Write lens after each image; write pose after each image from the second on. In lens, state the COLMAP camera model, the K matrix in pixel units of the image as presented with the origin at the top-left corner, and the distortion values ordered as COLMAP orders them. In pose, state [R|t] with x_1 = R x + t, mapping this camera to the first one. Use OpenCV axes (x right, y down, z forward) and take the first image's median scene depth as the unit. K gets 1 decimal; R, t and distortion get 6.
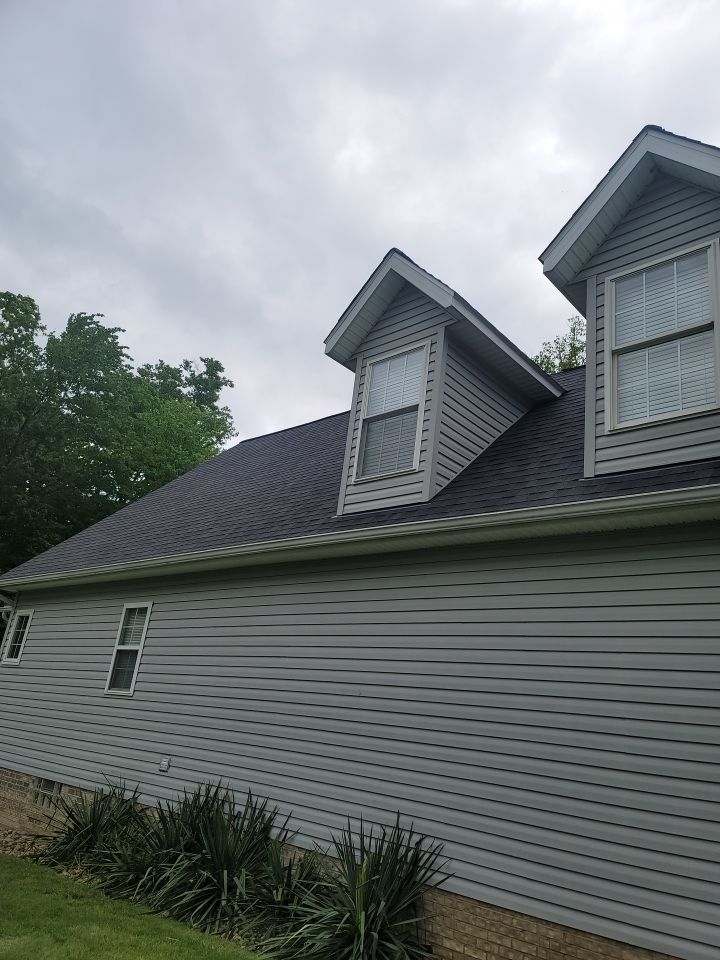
lens RADIAL K [[728.2, 0, 283.0], [0, 728.2, 480.4], [0, 0, 1]] dist [0.021087, 0.001387]
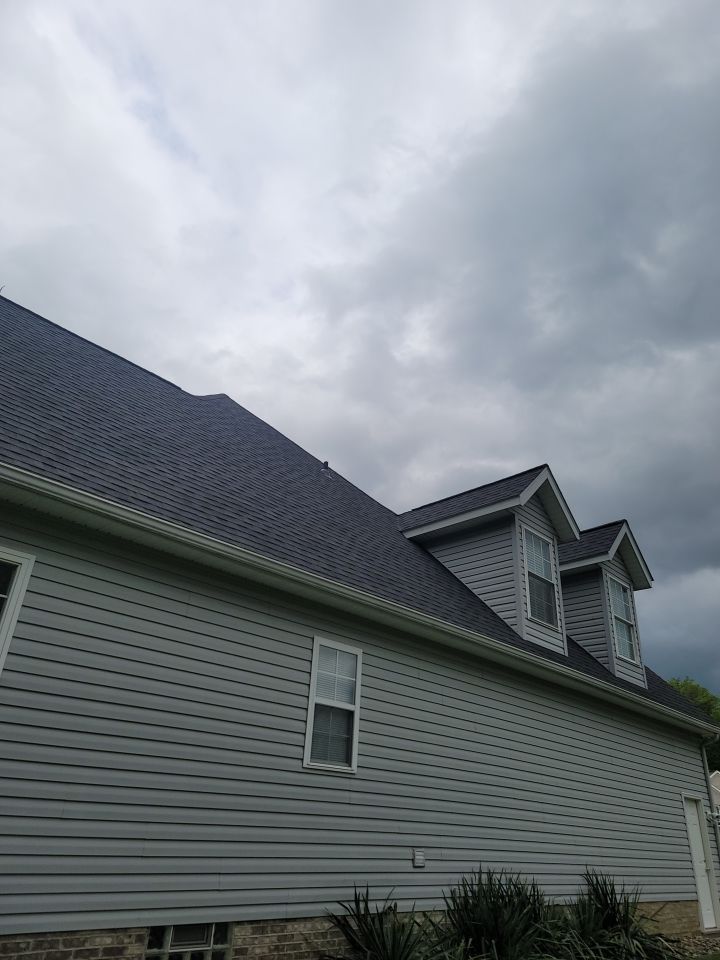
lens RADIAL K [[693.1, 0, 322.8], [0, 693.1, 483.4], [0, 0, 1]] dist [0.047405, -0.049769]
pose [[0.005719, 0.304025, 0.952647, -1.015984], [-0.407462, 0.870698, -0.275426, 0.248651], [-0.913204, -0.386592, 0.128859, 1.070613]]
